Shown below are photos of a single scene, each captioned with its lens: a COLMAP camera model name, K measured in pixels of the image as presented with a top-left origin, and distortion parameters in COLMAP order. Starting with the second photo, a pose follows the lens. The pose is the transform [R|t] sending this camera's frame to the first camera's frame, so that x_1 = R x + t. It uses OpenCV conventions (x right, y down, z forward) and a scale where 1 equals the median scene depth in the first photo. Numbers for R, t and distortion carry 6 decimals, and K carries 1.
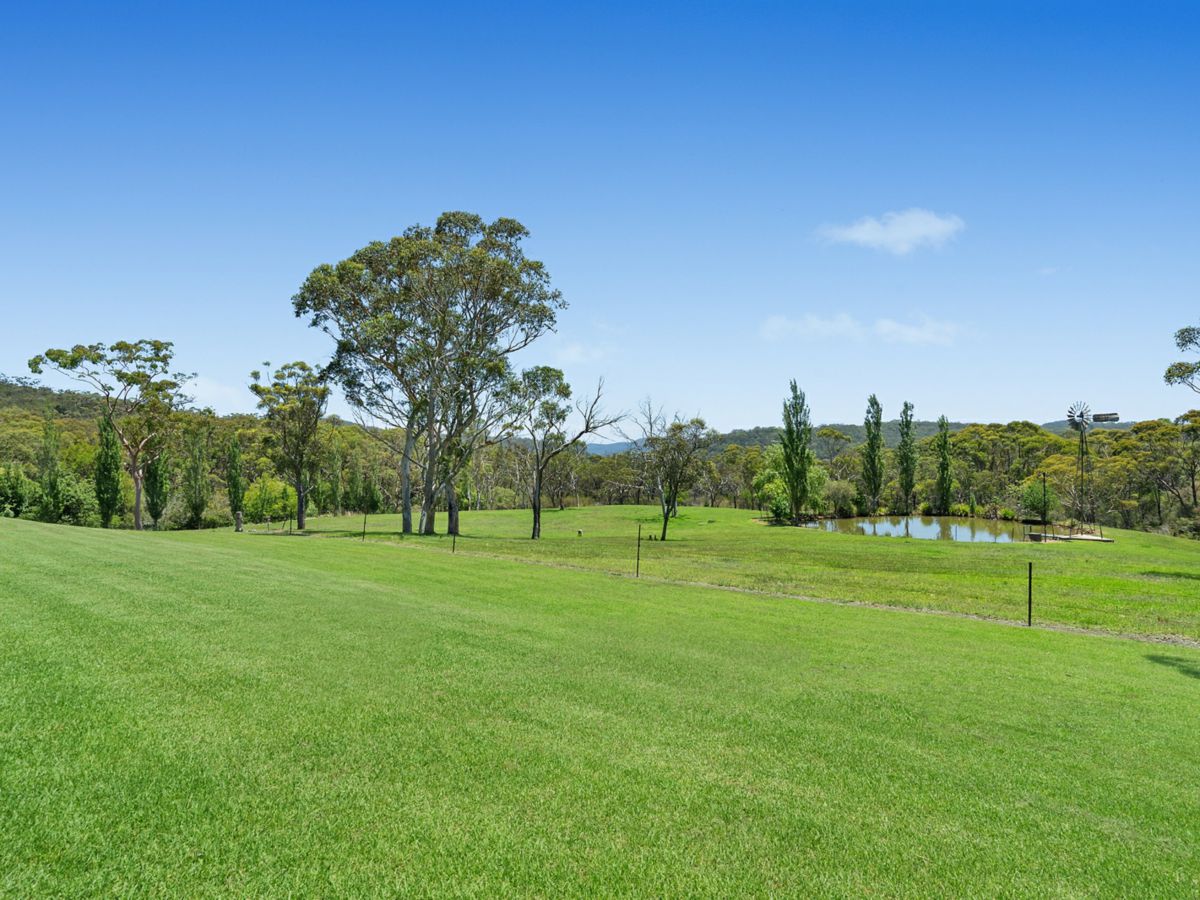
lens RADIAL K [[619.0, 0, 600.3], [0, 619.0, 451.6], [0, 0, 1]] dist [-0.000899, -0.000029]
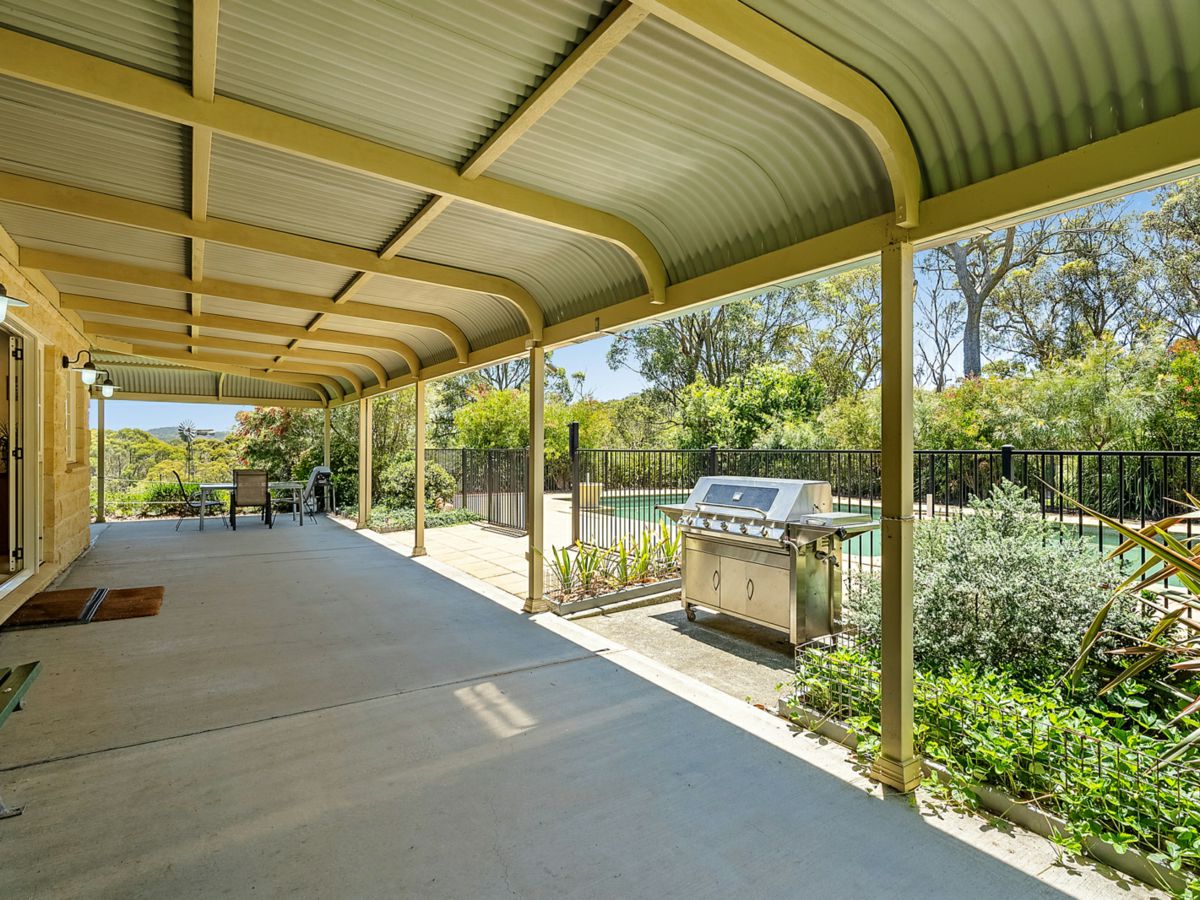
lens RADIAL K [[619.0, 0, 599.4], [0, 619.0, 453.5], [0, 0, 1]] dist [-0.000899, -0.000029]
pose [[0.314193, 0.009785, 0.949309, -0.099447], [-0.003463, 0.999952, -0.009161, 0.000195], [-0.949353, -0.000409, 0.314211, -0.123026]]
